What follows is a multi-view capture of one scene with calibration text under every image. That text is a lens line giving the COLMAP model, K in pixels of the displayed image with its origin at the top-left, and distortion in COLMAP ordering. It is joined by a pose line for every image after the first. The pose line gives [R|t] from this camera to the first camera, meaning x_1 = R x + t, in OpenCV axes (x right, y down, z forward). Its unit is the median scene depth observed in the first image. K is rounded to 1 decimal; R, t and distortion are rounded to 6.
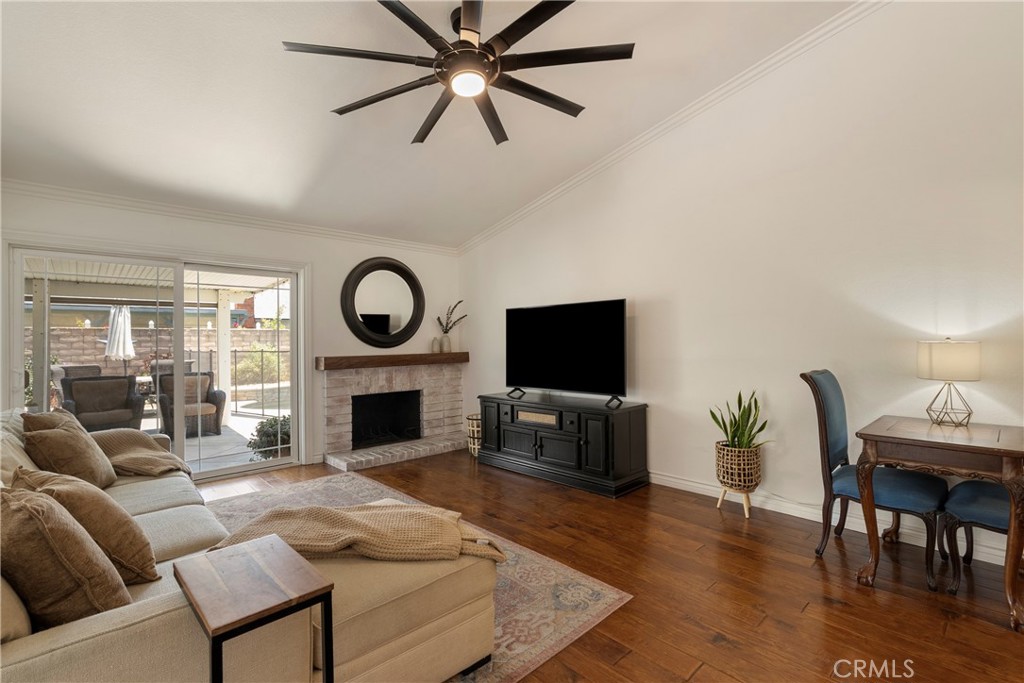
lens RADIAL K [[468.1, 0, 512.0], [0, 468.1, 341.5], [0, 0, 1]] dist [-0.009653, 0.000342]
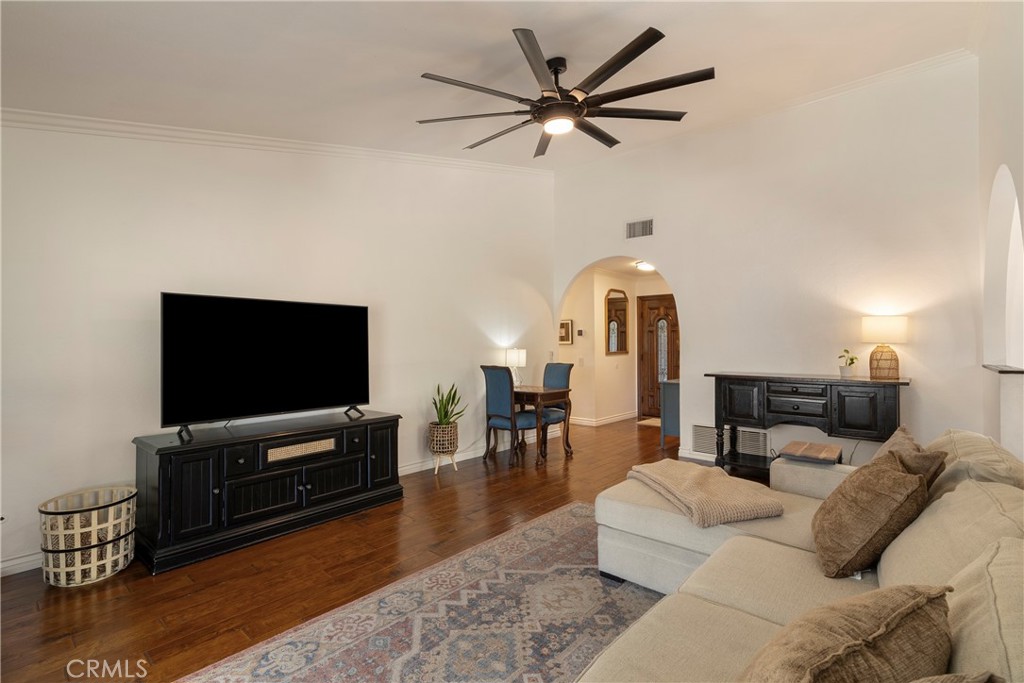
lens RADIAL K [[468.1, 0, 512.0], [0, 468.1, 341.5], [0, 0, 1]] dist [-0.009653, 0.000342]
pose [[-0.088281, 0.015575, 0.995974, -0.788545], [0.009876, 0.999842, -0.014761, 0.003112], [-0.996047, 0.008533, -0.088421, 0.783243]]
